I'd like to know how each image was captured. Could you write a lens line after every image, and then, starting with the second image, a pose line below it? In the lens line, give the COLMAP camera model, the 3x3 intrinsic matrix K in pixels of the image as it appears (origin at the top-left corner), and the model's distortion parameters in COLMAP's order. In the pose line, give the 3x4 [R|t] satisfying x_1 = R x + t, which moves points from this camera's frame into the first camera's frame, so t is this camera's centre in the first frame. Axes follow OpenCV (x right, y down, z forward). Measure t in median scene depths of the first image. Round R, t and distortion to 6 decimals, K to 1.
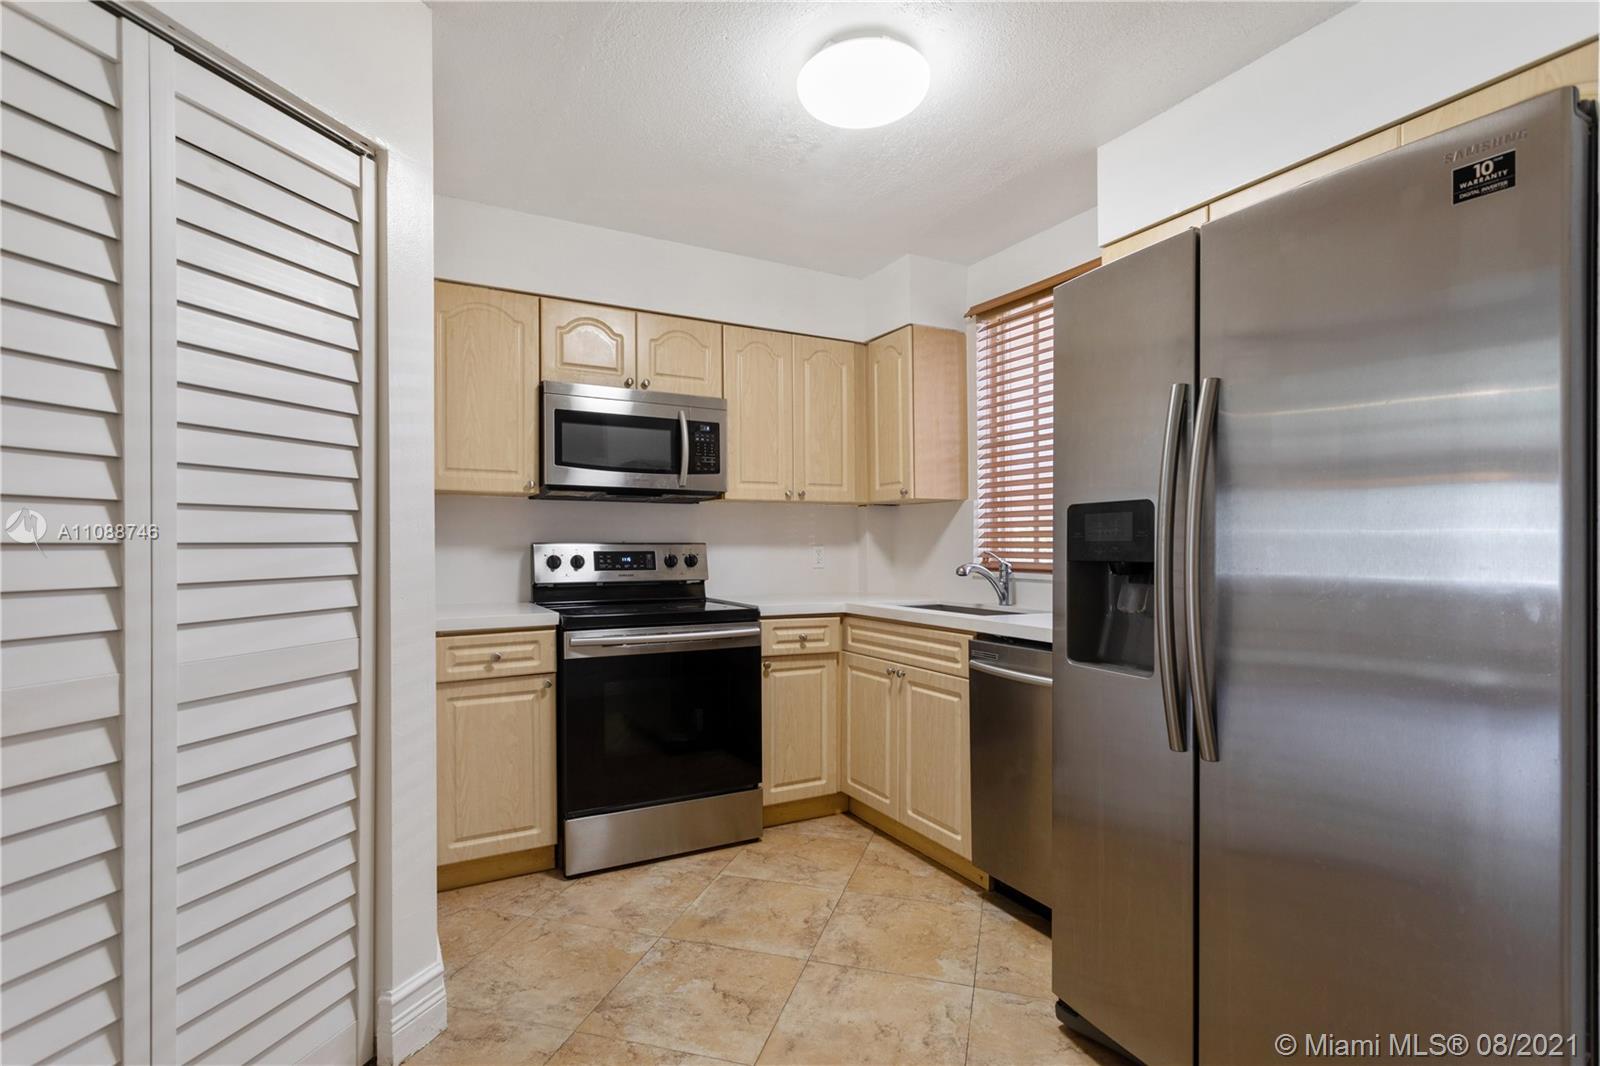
lens RADIAL K [[753.3, 0, 800.2], [0, 753.3, 552.7], [0, 0, 1]] dist [0.005261, 0.000206]
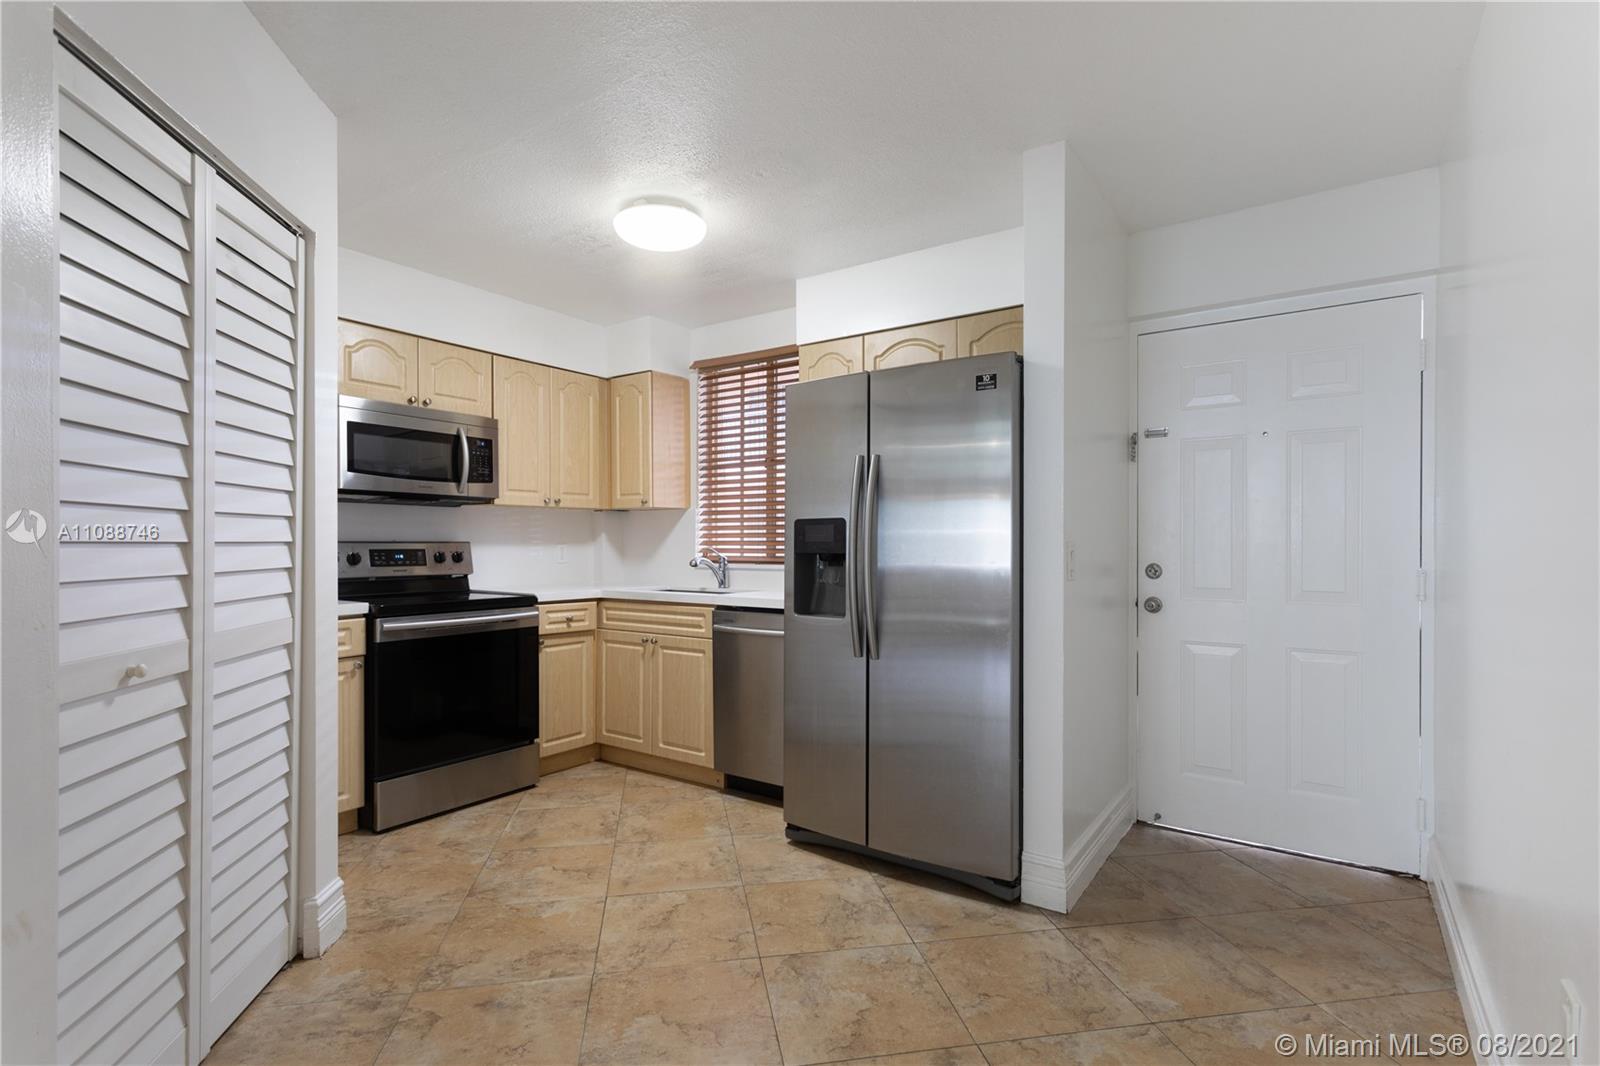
lens RADIAL K [[779.8, 0, 779.0], [0, 779.8, 562.6], [0, 0, 1]] dist [0.000506, 0.000271]
pose [[0.901952, -0.010945, 0.431698, -0.269061], [0.004762, 0.999870, 0.015402, 0.003321], [-0.431810, -0.011836, 0.901887, -0.338295]]
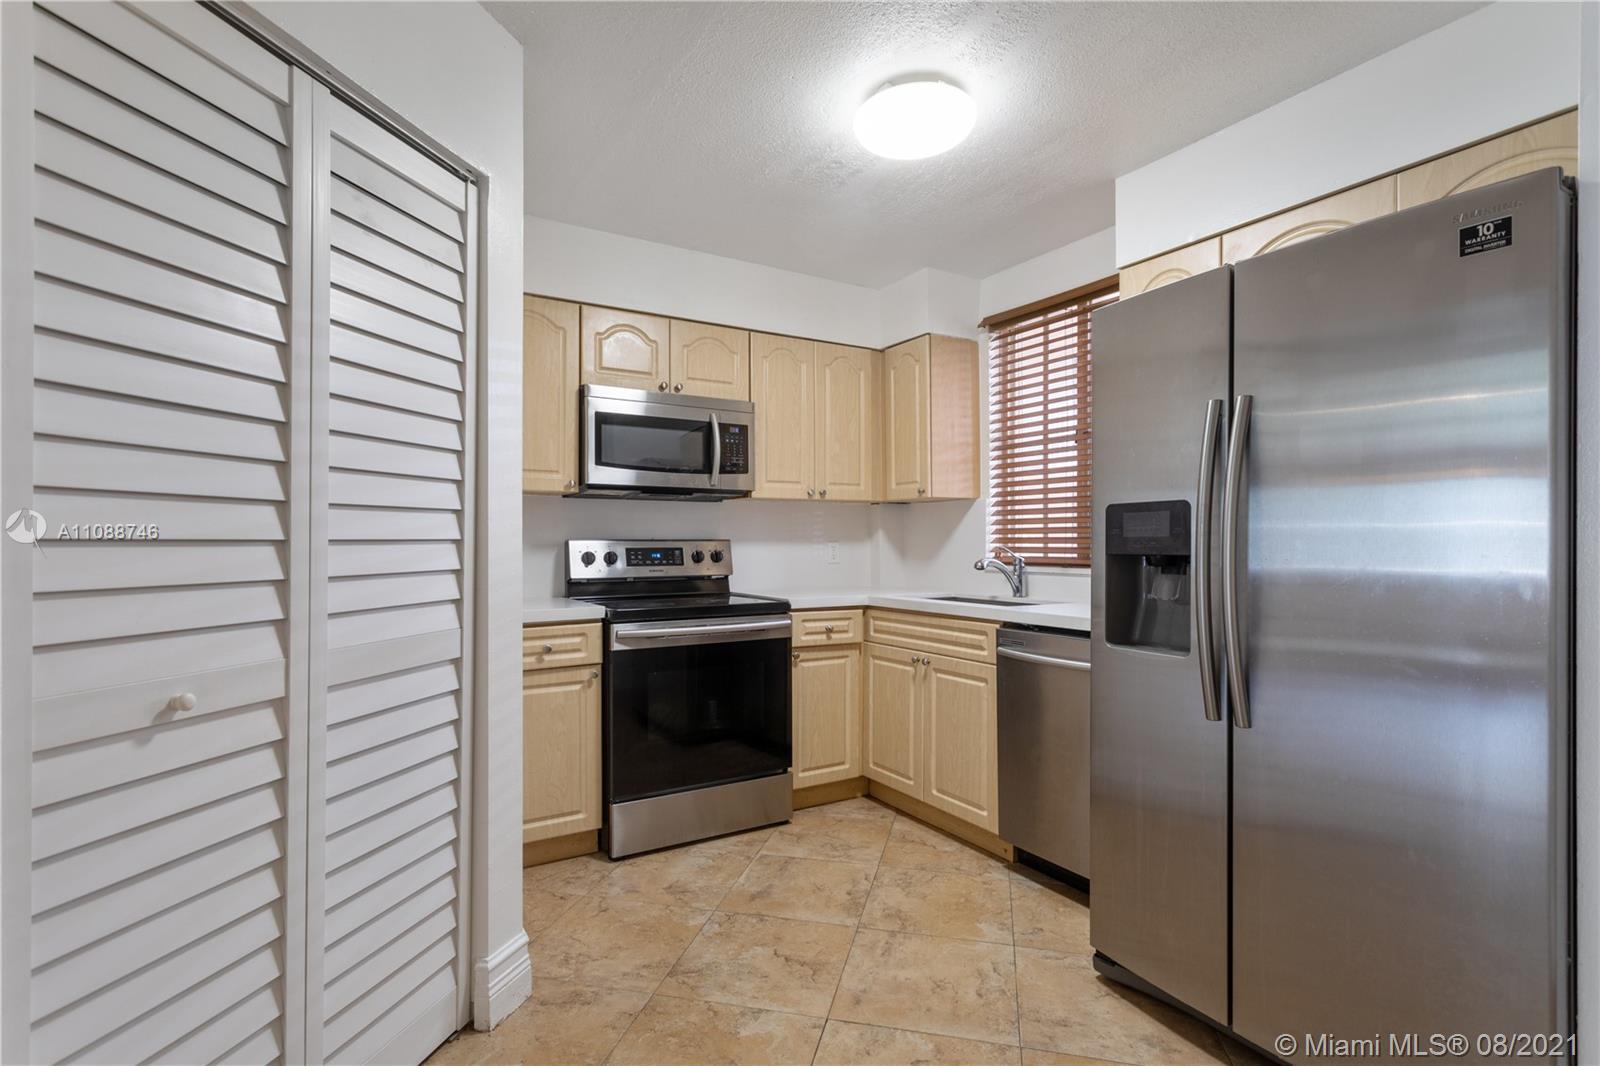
lens RADIAL K [[756.3, 0, 797.2], [0, 756.3, 543.9], [0, 0, 1]] dist [0.003707, 0.001446]
pose [[0.998982, -0.001842, 0.045075, -0.100807], [0.002174, 0.999971, -0.007316, 0.001188], [-0.045060, 0.007406, 0.998957, -0.064180]]
